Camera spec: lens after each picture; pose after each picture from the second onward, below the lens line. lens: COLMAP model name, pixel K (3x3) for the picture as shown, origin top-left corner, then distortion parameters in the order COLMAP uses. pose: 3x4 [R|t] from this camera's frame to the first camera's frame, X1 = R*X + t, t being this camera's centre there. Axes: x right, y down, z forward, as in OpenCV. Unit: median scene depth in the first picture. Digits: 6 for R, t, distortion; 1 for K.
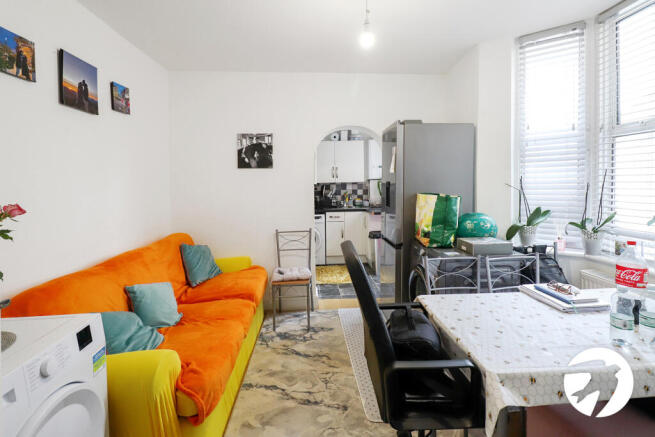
lens RADIAL K [[314.2, 0, 327.3], [0, 314.2, 171.8], [0, 0, 1]] dist [0.002934, -0.000337]
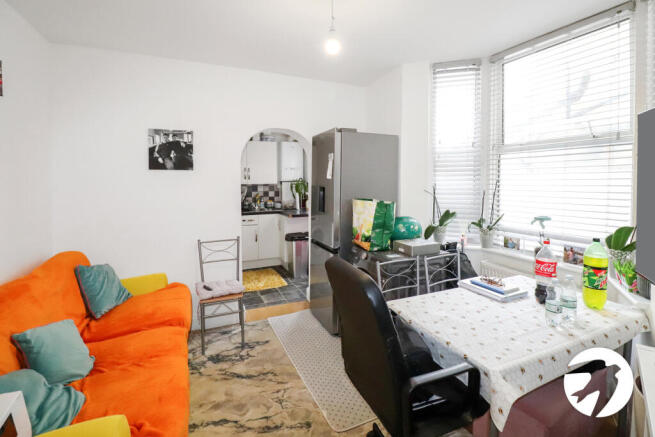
lens RADIAL K [[306.4, 0, 327.9], [0, 306.4, 174.0], [0, 0, 1]] dist [-0.000453, -0.010179]
pose [[0.935351, 0.018797, 0.353222, -0.170830], [-0.023102, 0.999701, 0.007977, -0.023364], [-0.352967, -0.015621, 0.935506, 0.081526]]
